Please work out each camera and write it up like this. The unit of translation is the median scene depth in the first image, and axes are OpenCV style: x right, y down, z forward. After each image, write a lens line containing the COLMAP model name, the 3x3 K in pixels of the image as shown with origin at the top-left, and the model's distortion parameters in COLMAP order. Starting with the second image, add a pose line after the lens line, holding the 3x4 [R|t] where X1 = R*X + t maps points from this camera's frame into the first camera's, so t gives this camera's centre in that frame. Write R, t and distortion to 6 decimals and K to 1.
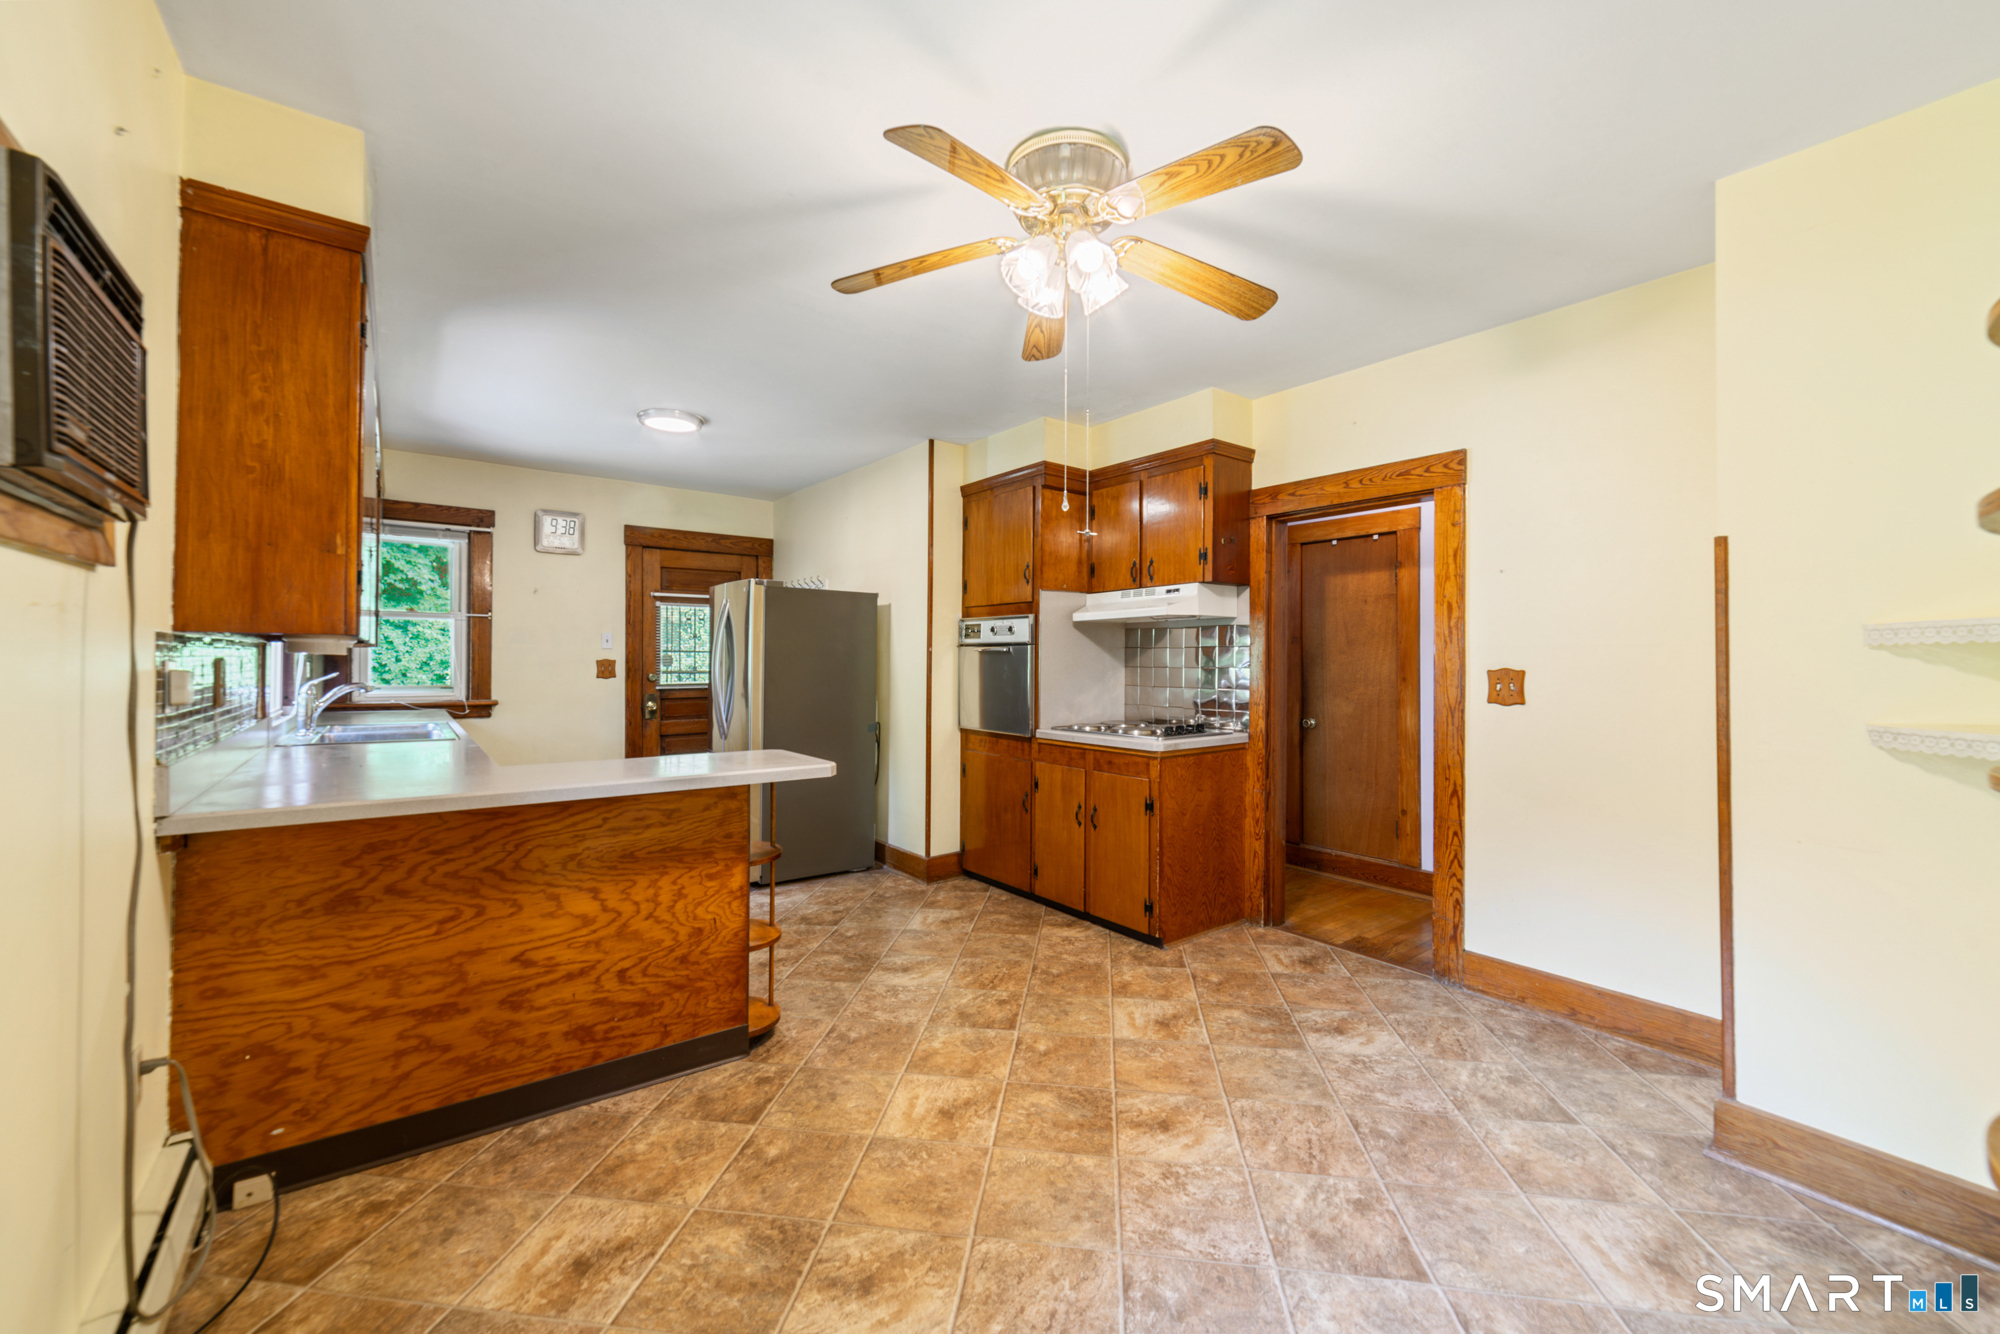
lens RADIAL K [[775.6, 0, 999.4], [0, 775.6, 665.6], [0, 0, 1]] dist [0.003219, 0.000625]
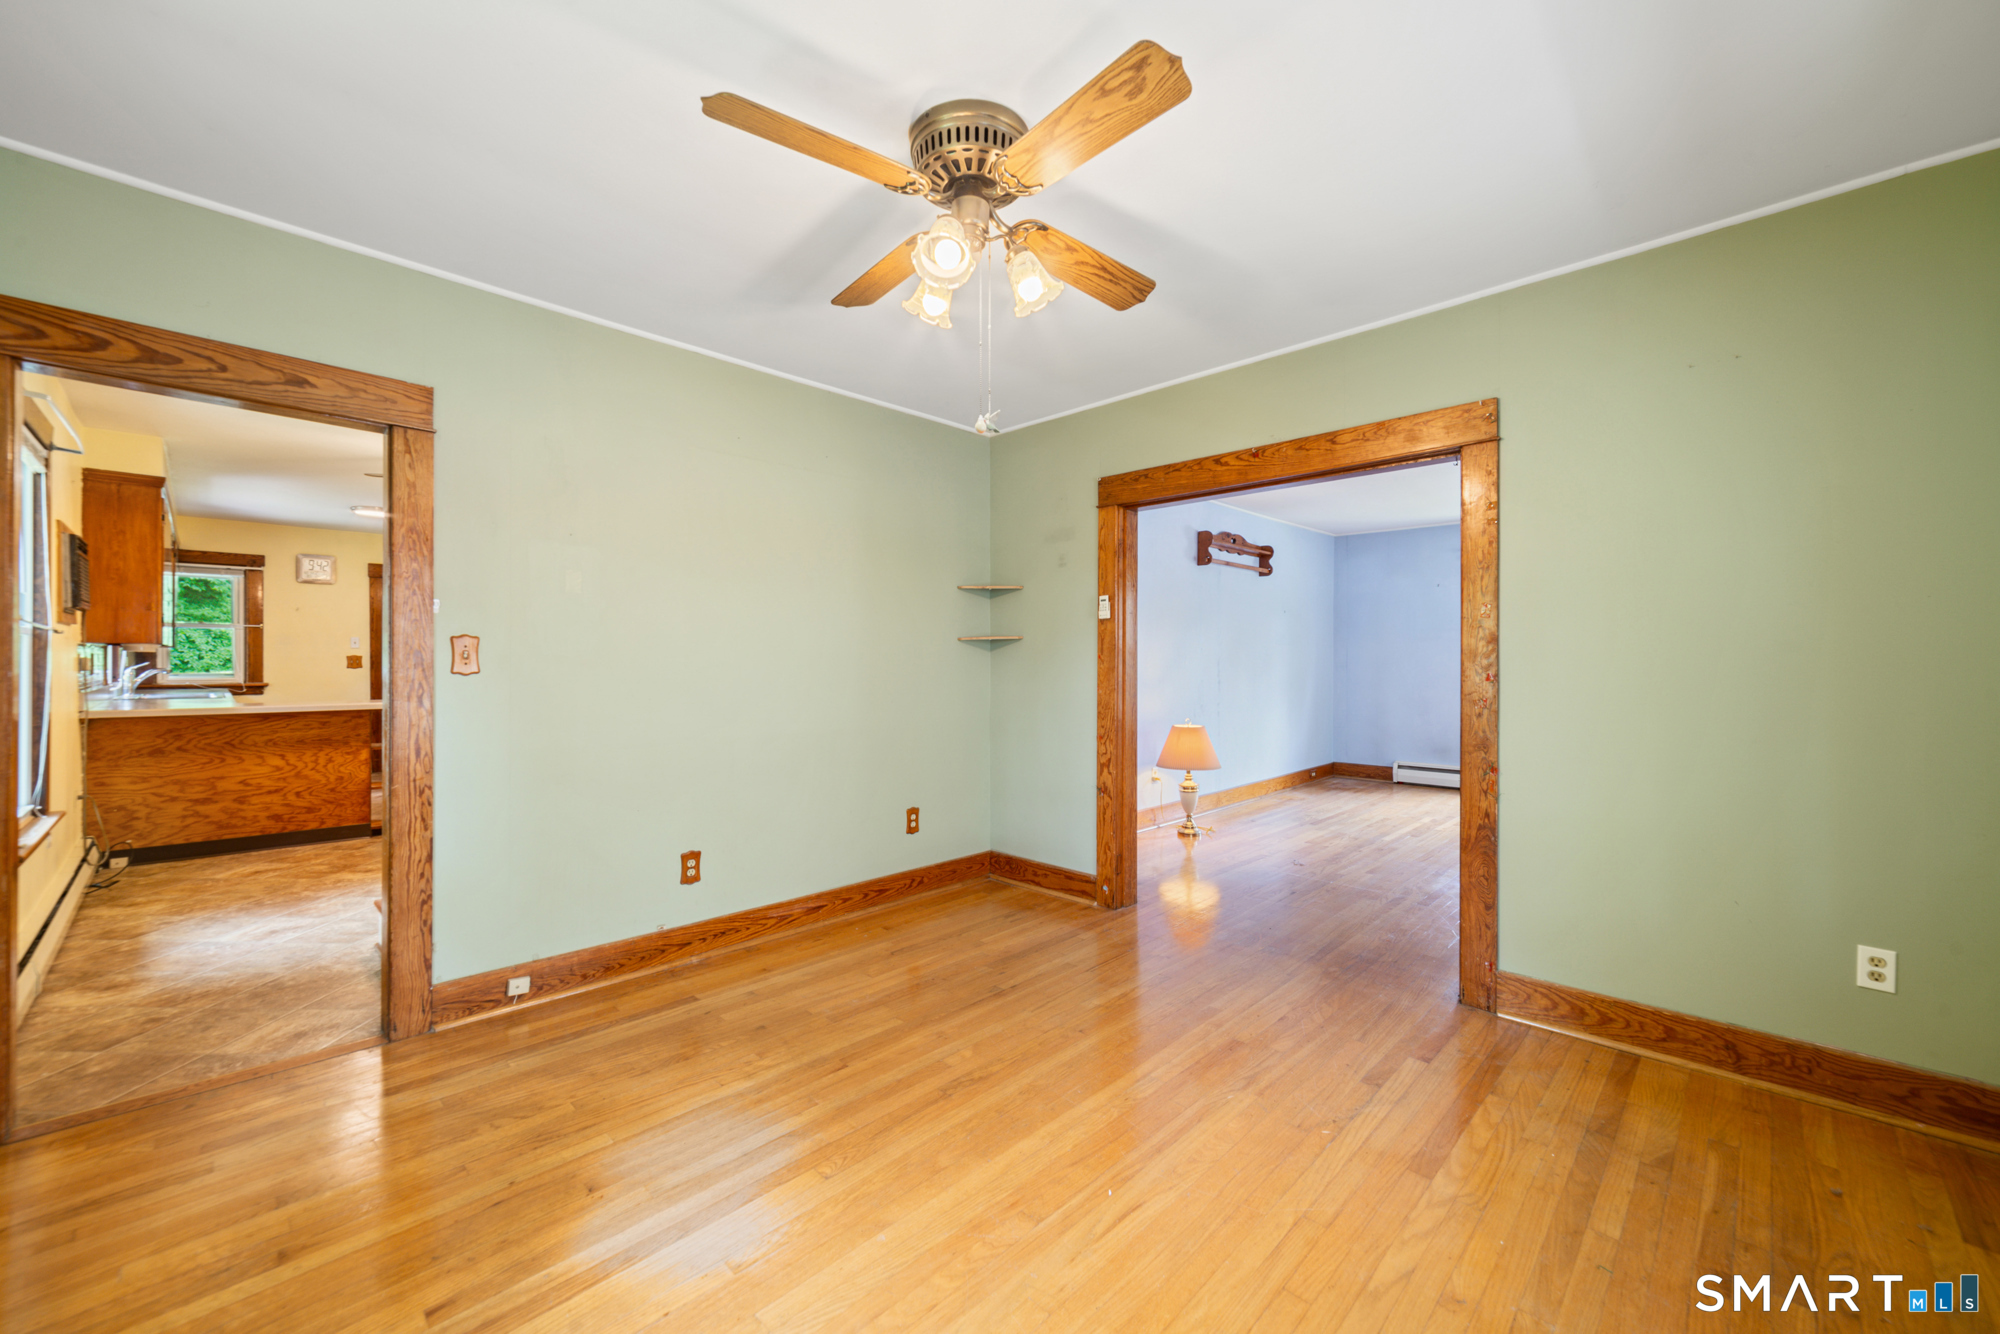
lens RADIAL K [[775.6, 0, 1000.9], [0, 775.6, 669.5], [0, 0, 1]] dist [0.003219, 0.000625]
pose [[0.990792, -0.004382, 0.135324, 1.300228], [0.003268, 0.999959, 0.008455, 0.026093], [-0.135355, -0.007935, 0.990765, -1.594531]]
